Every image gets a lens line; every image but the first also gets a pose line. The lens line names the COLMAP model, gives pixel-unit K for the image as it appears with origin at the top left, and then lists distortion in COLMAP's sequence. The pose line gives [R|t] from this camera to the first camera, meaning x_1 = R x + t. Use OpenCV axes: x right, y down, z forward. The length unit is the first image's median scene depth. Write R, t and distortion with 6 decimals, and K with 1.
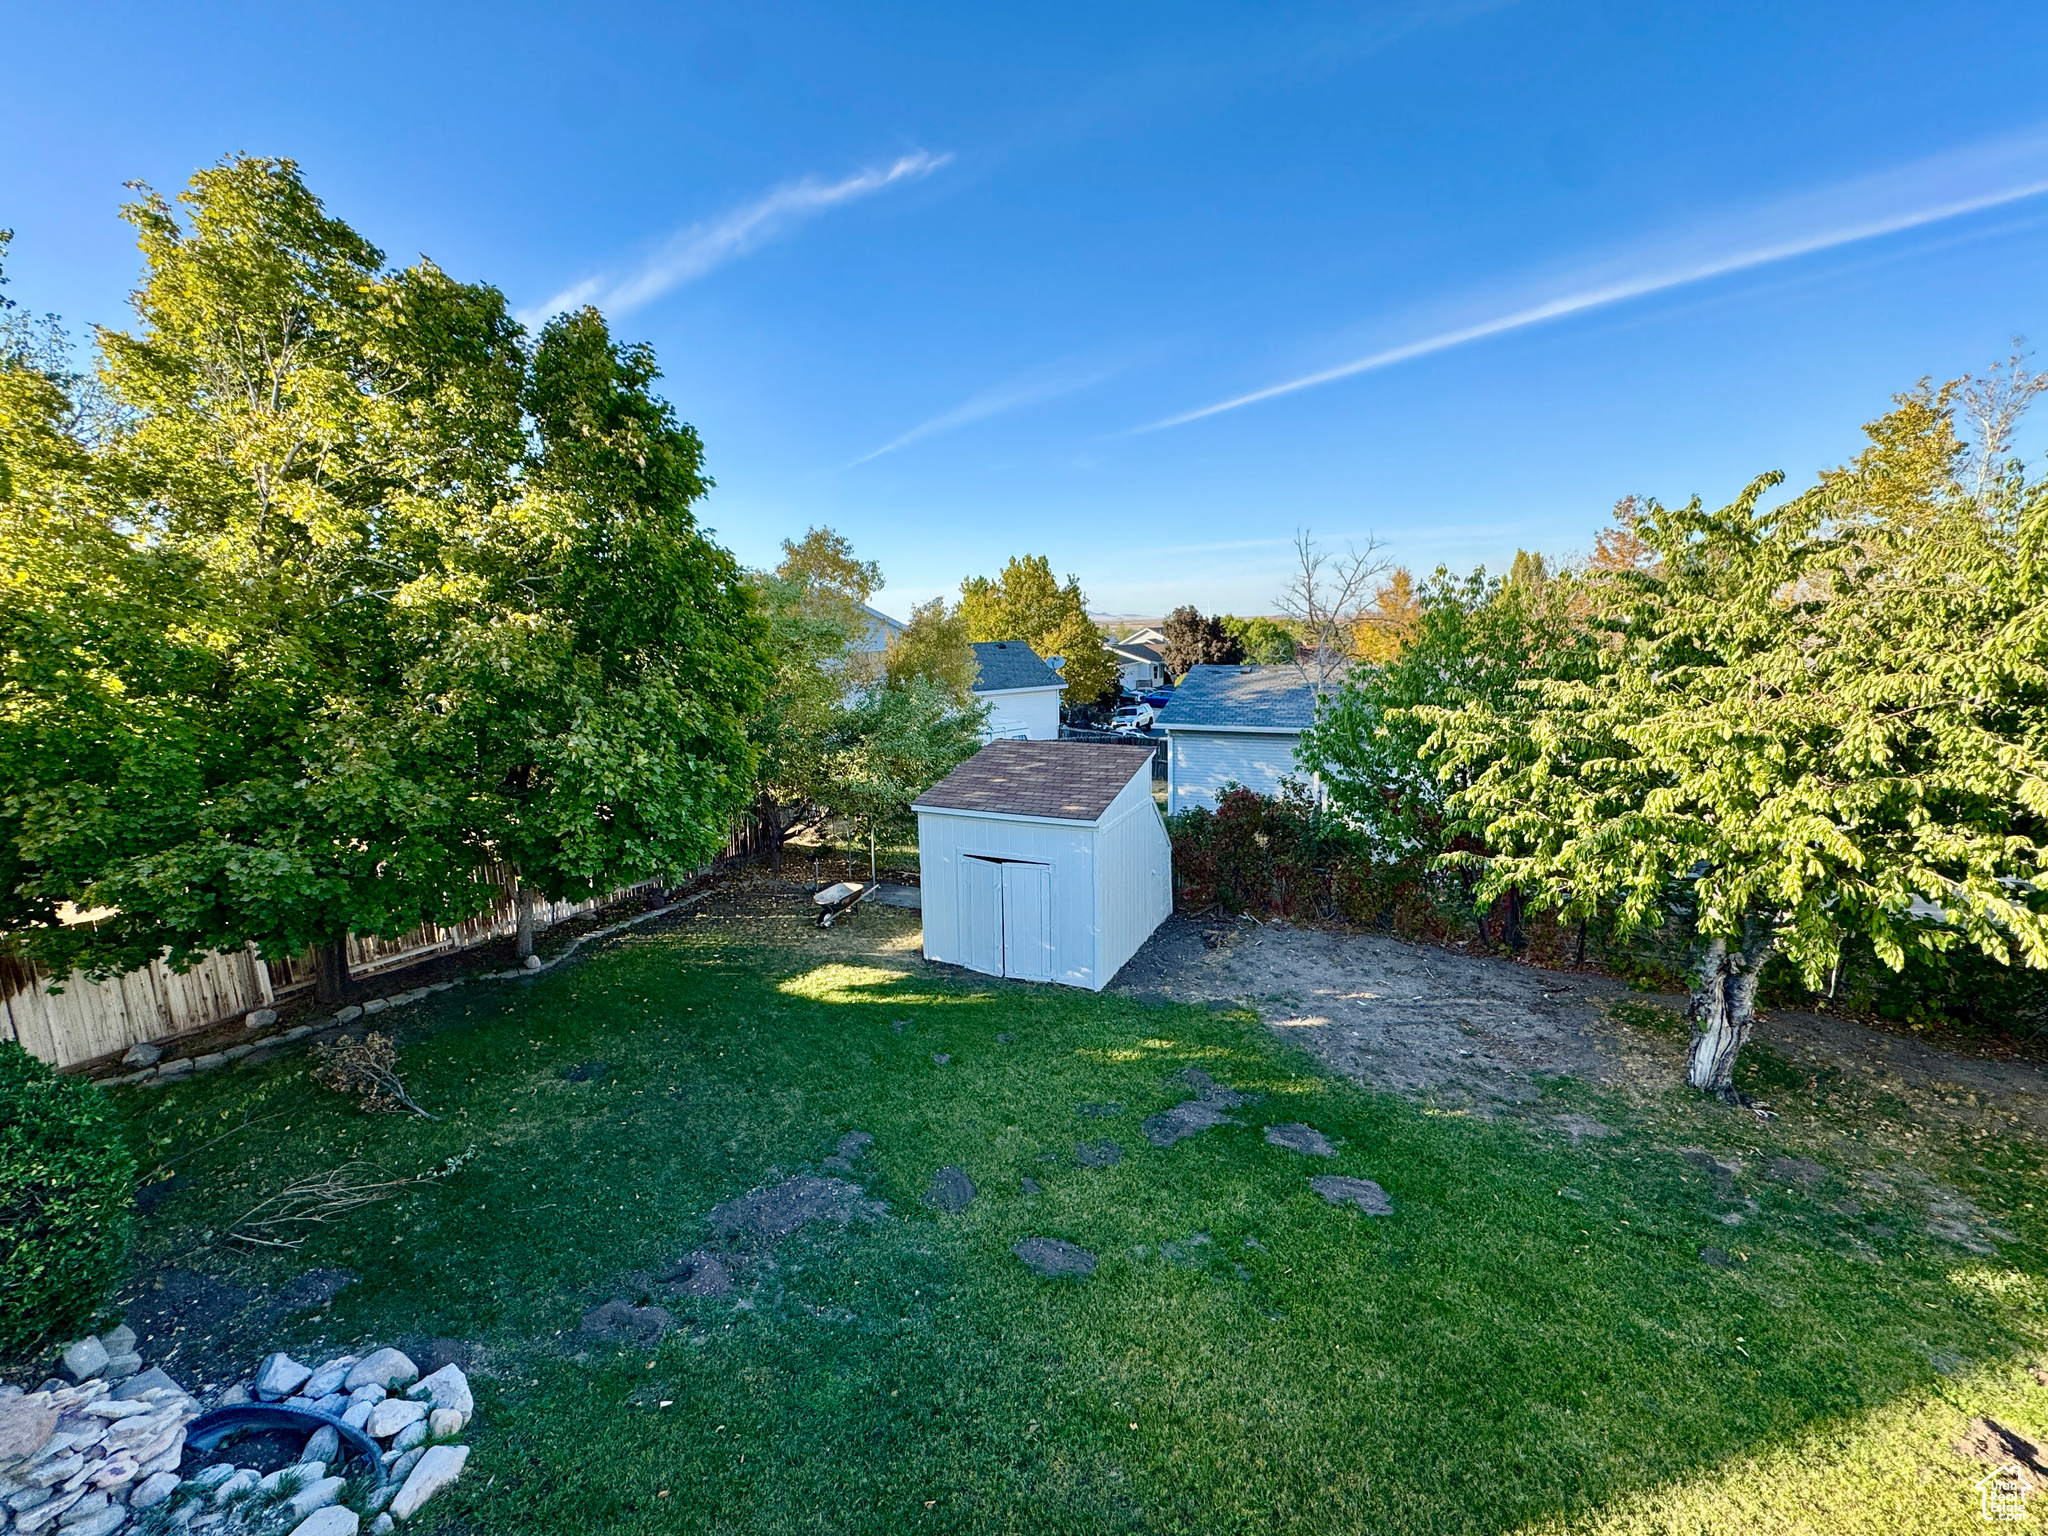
lens RADIAL K [[837.0, 0, 1019.8], [0, 837.0, 769.6], [0, 0, 1]] dist [-0.003484, 0.000645]
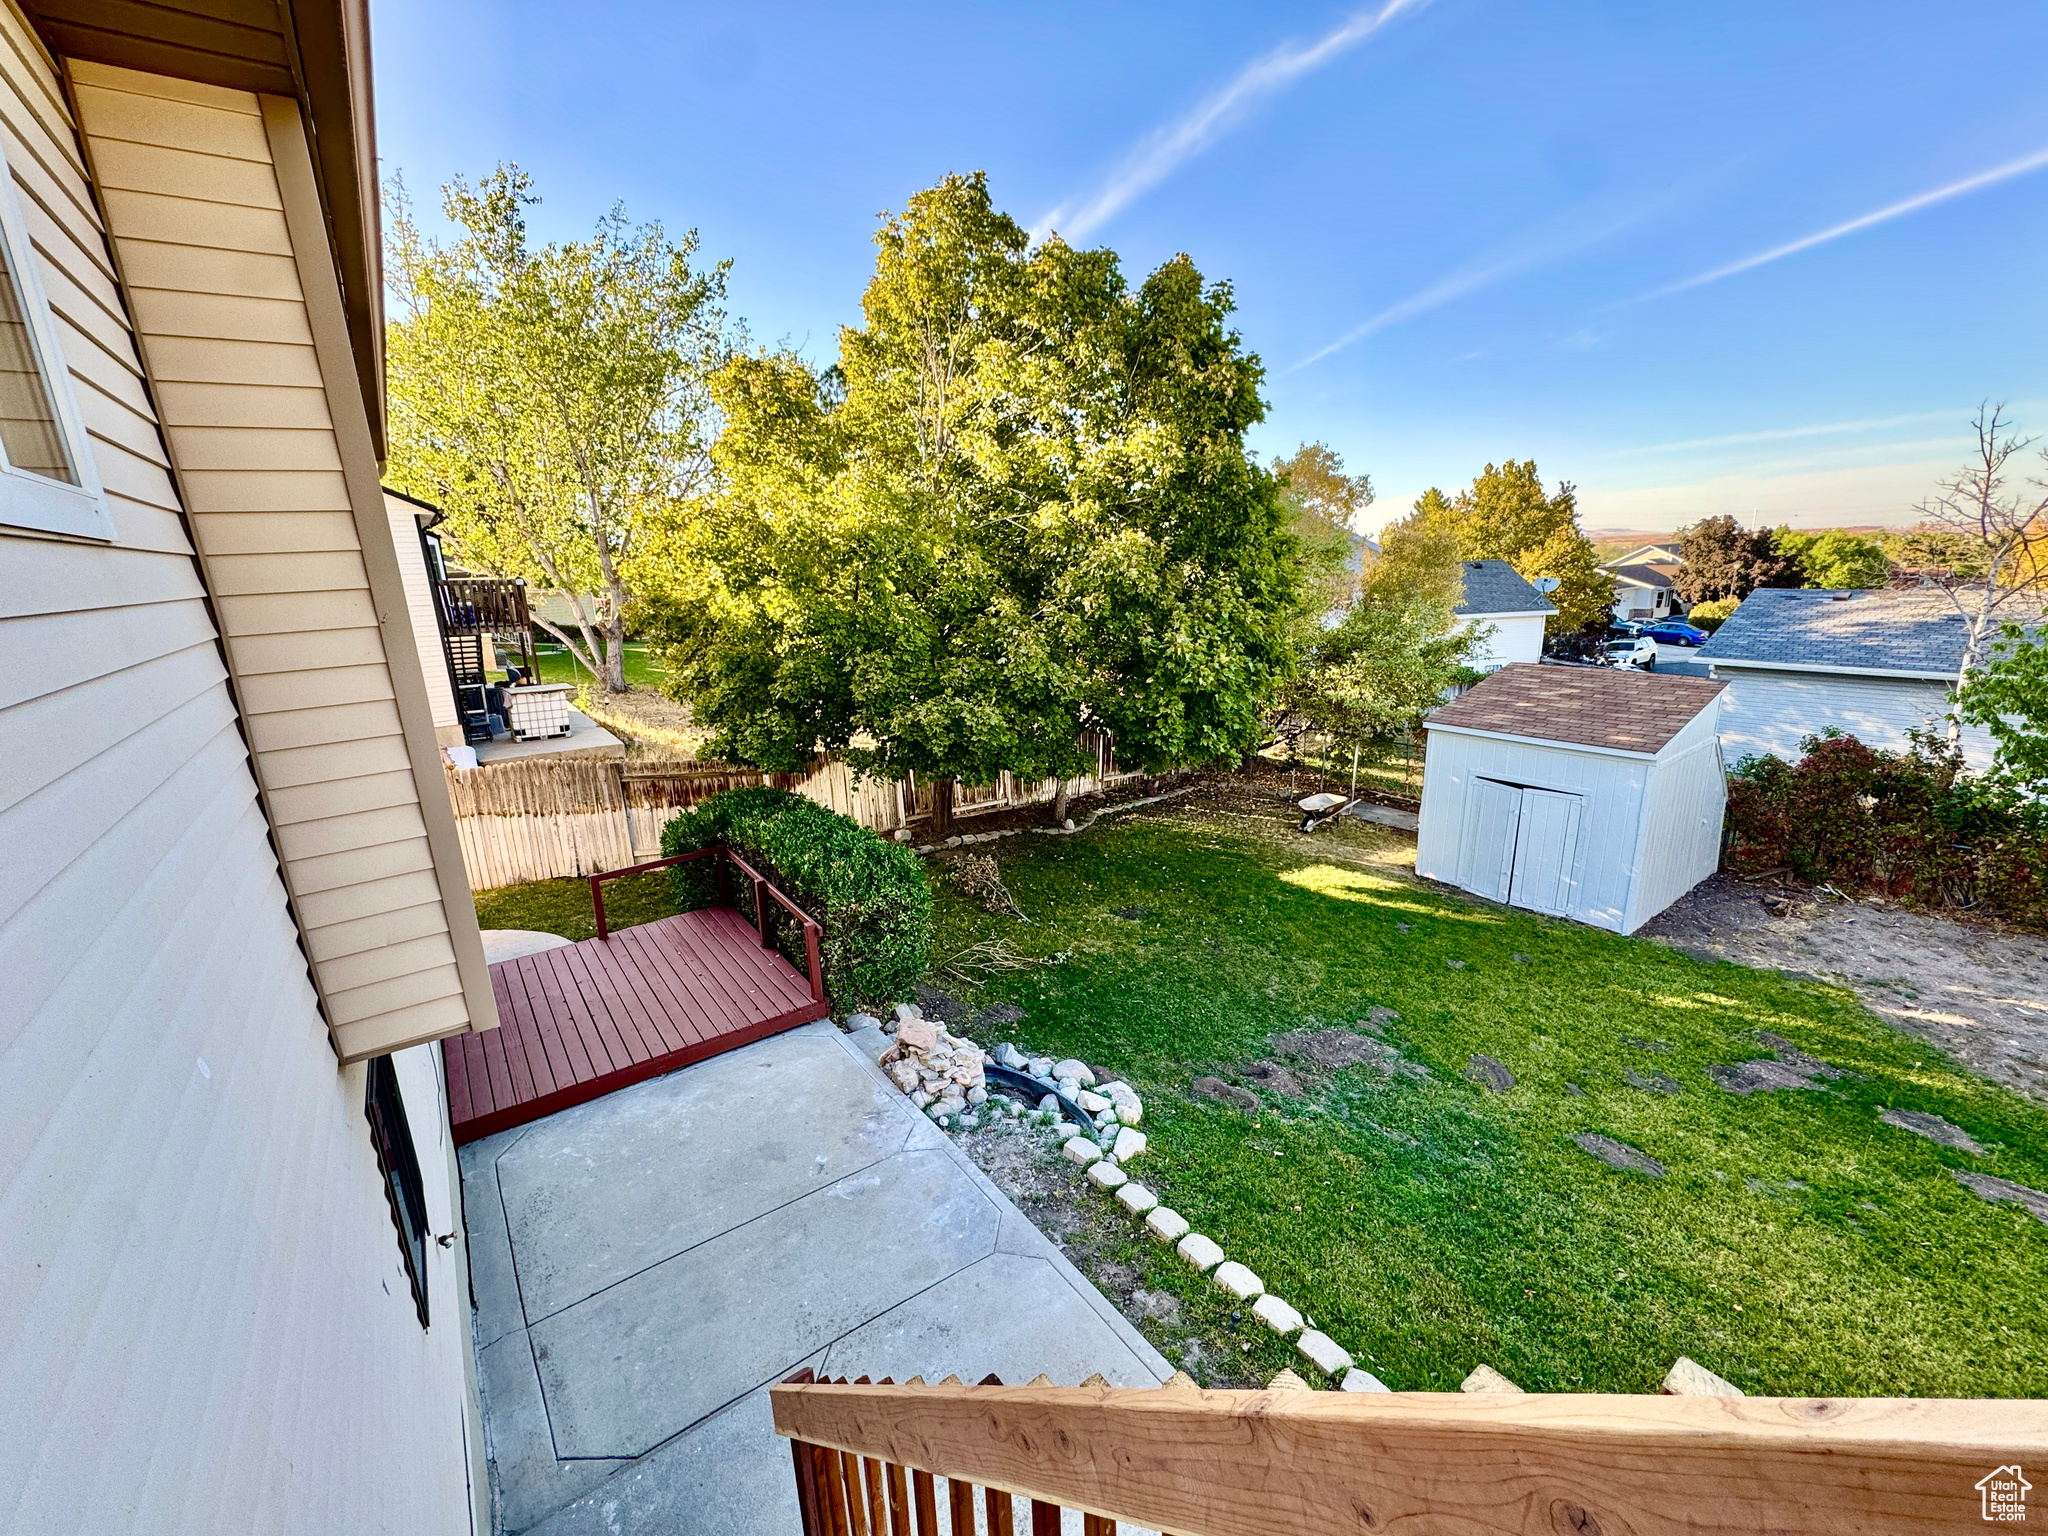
lens RADIAL K [[837.0, 0, 1025.0], [0, 837.0, 769.1], [0, 0, 1]] dist [-0.003484, 0.000645]
pose [[0.892702, 0.107283, -0.437690, -0.147365], [-0.067516, 0.992127, 0.105478, 0.032774], [0.445560, -0.064609, 0.892917, -0.156153]]
